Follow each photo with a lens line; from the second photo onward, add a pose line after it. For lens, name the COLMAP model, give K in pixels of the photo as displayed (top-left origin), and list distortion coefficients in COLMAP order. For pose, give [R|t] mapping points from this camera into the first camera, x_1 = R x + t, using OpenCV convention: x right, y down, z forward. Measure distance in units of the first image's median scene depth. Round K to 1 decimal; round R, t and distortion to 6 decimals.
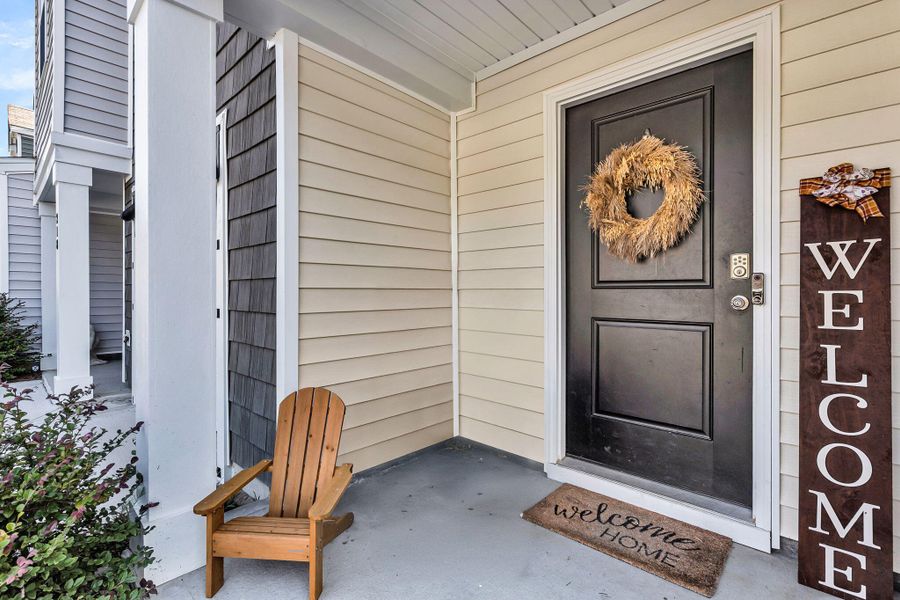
lens RADIAL K [[423.4, 0, 432.5], [0, 423.4, 300.1], [0, 0, 1]] dist [-0.001199, -0.000482]
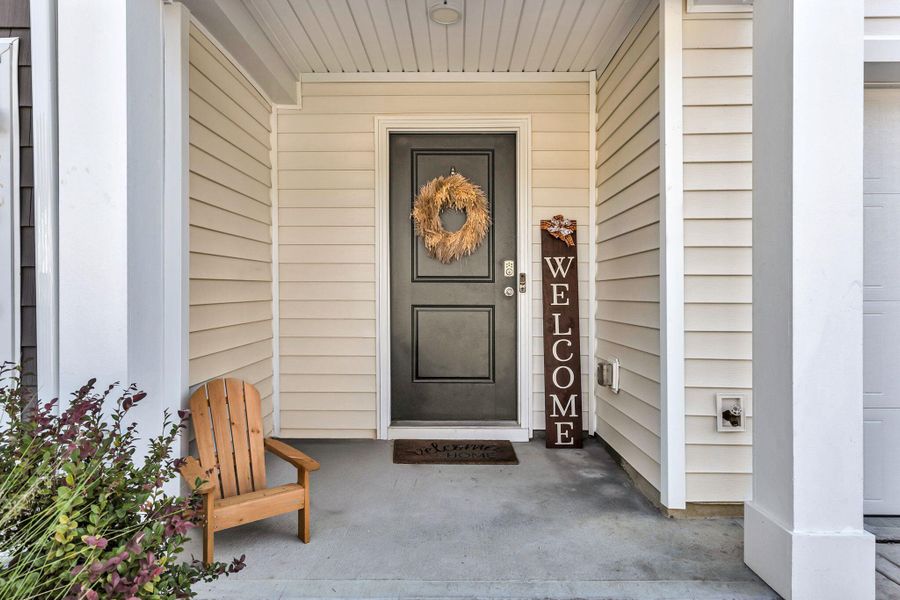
lens RADIAL K [[540.6, 0, 450.0], [0, 540.6, 300.0], [0, 0, 1]] dist [-0.002085, -0.000573]
pose [[0.726854, -0.012920, 0.686670, -0.902175], [0.011766, 0.999911, 0.006359, 0.024030], [-0.686691, 0.003458, 0.726941, -0.345672]]
